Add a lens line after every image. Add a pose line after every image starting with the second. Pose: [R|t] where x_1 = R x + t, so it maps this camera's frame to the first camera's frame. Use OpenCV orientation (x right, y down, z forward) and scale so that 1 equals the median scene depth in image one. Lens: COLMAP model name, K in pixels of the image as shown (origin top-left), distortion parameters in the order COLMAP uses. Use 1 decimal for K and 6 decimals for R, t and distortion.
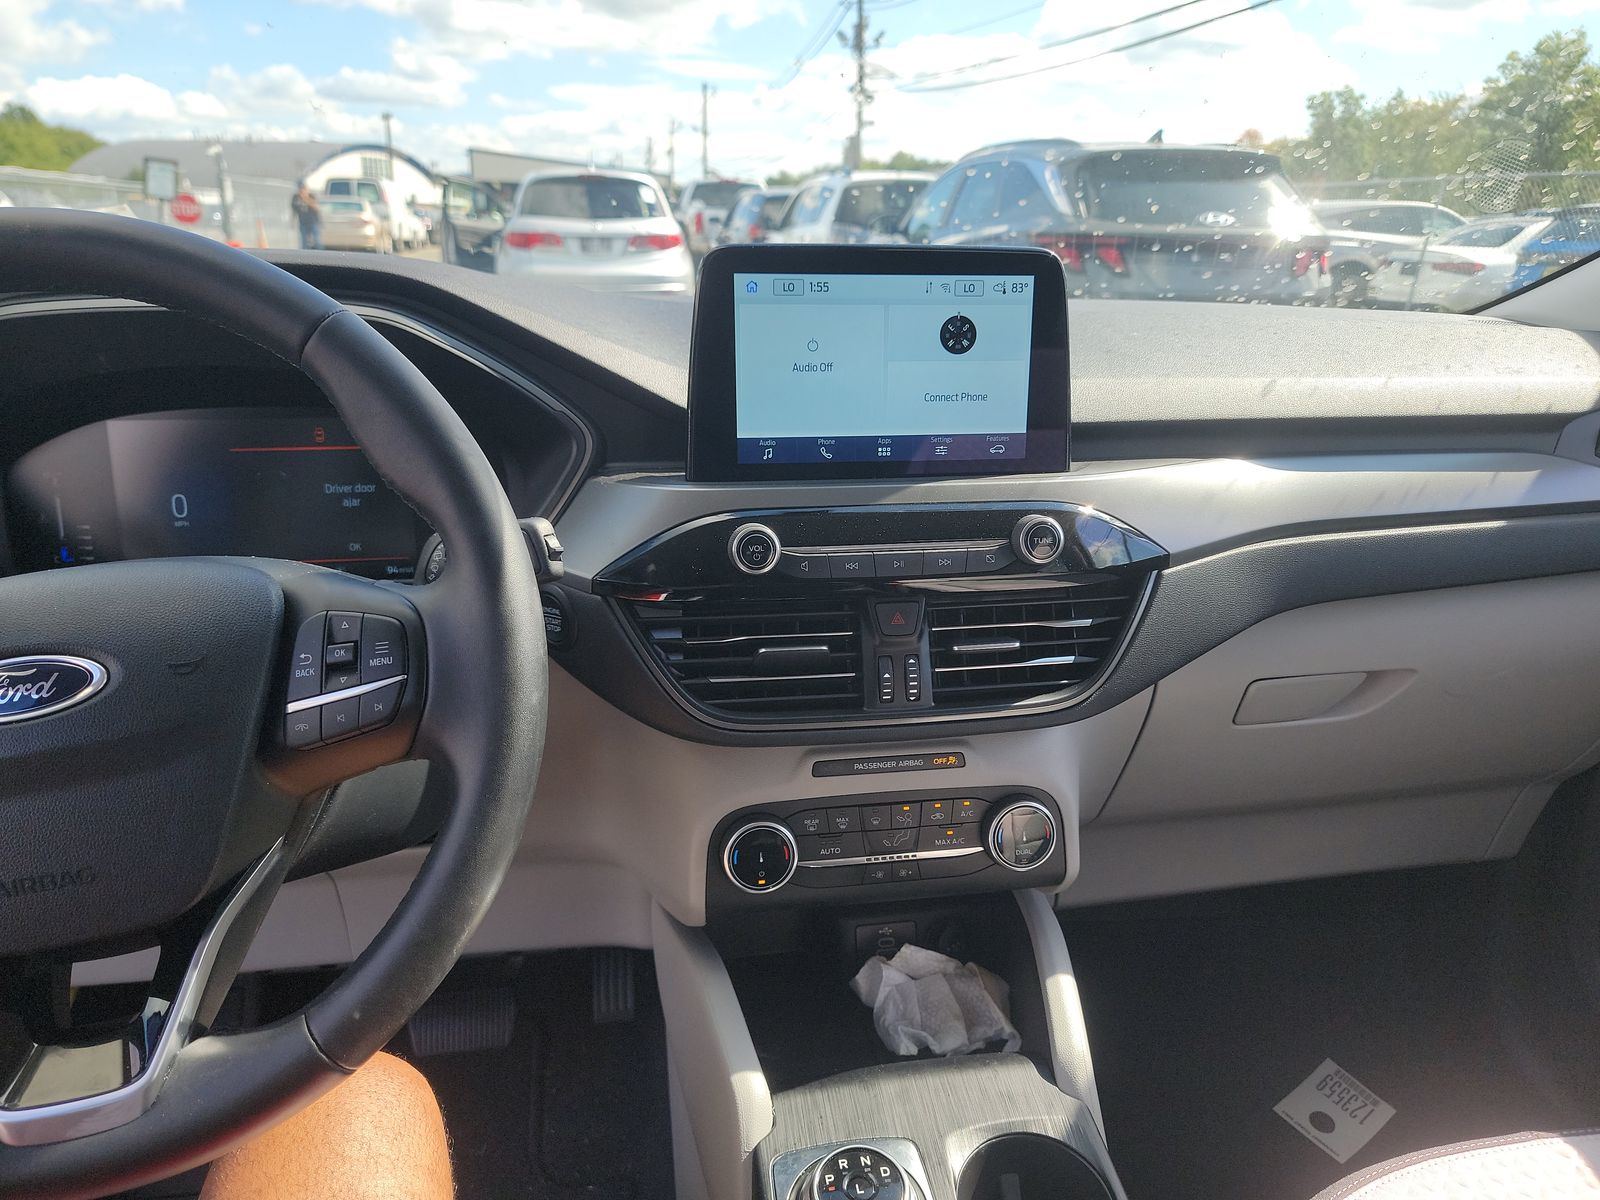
lens RADIAL K [[1170.1, 0, 803.7], [0, 1170.1, 590.9], [0, 0, 1]] dist [0.057988, -0.055292]
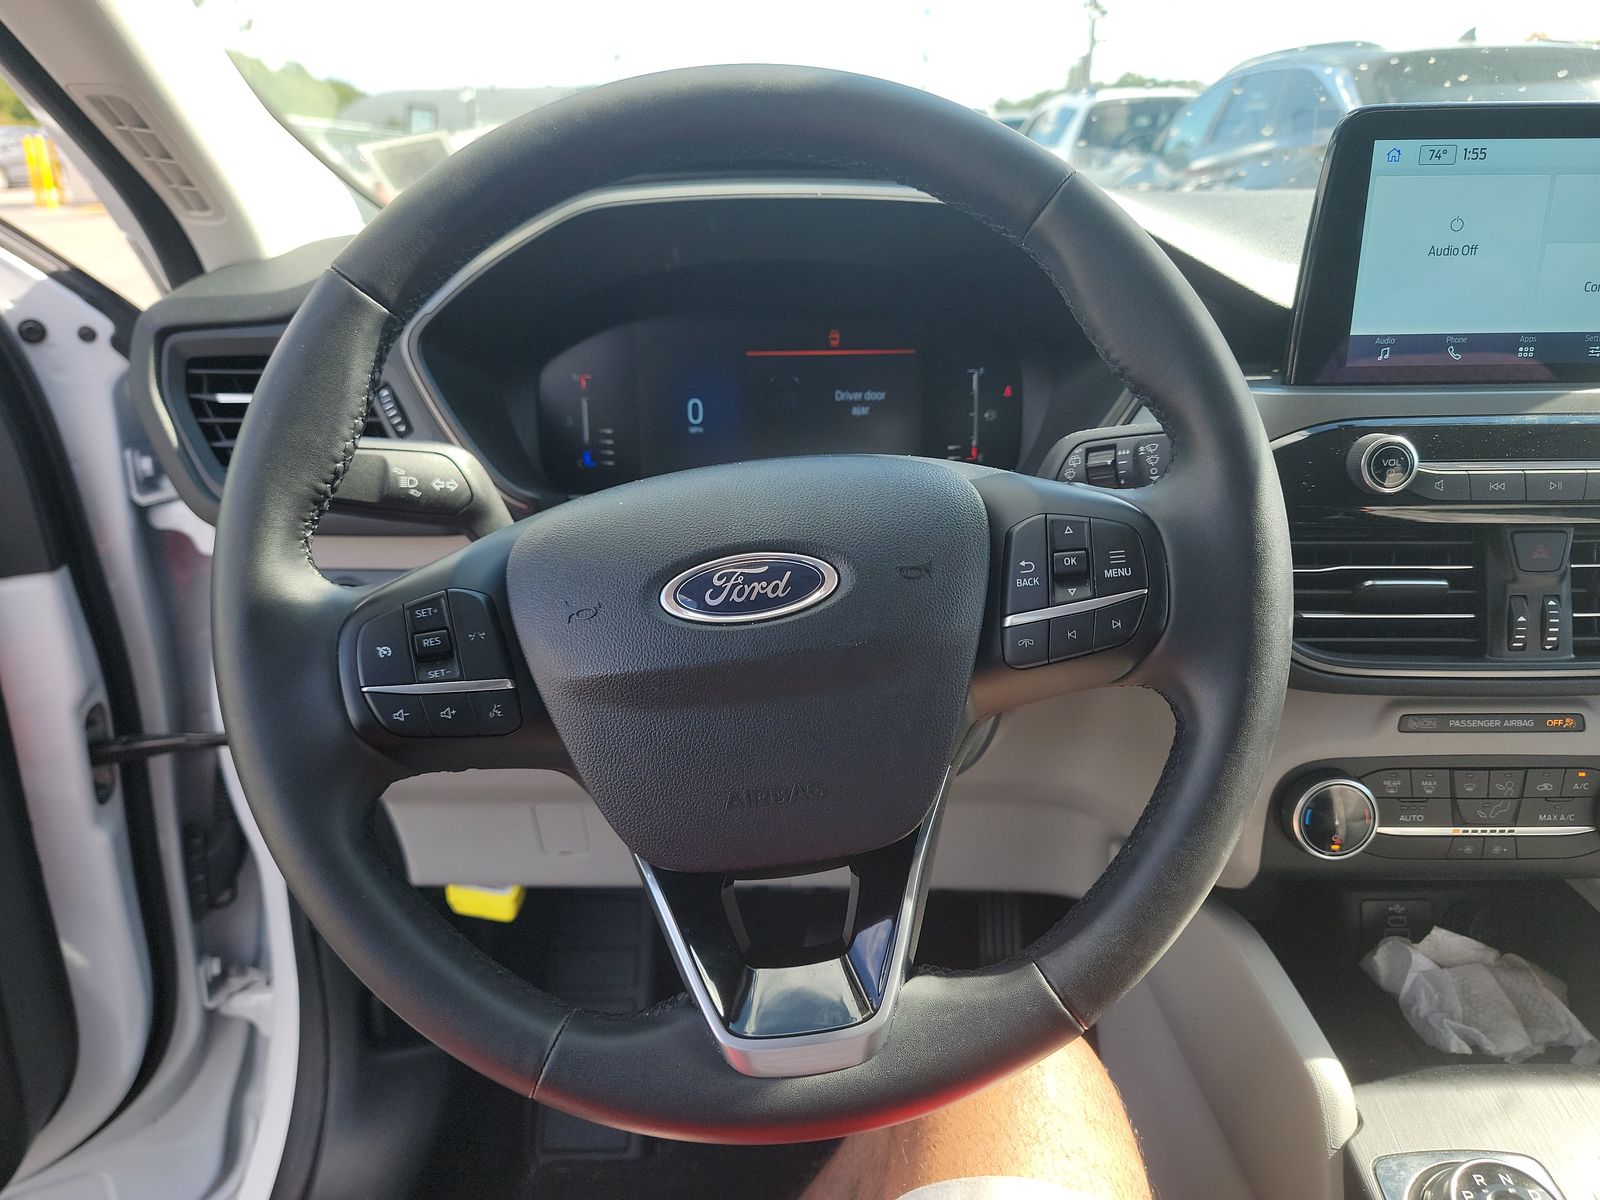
lens RADIAL K [[1170.1, 0, 773.1], [0, 1170.1, 564.7], [0, 0, 1]] dist [0.057988, -0.055292]
pose [[0.982656, 0.036575, -0.181795, -0.302560], [-0.031011, 0.998962, 0.033354, 0.021510], [0.182827, -0.027138, 0.982771, 0.061581]]
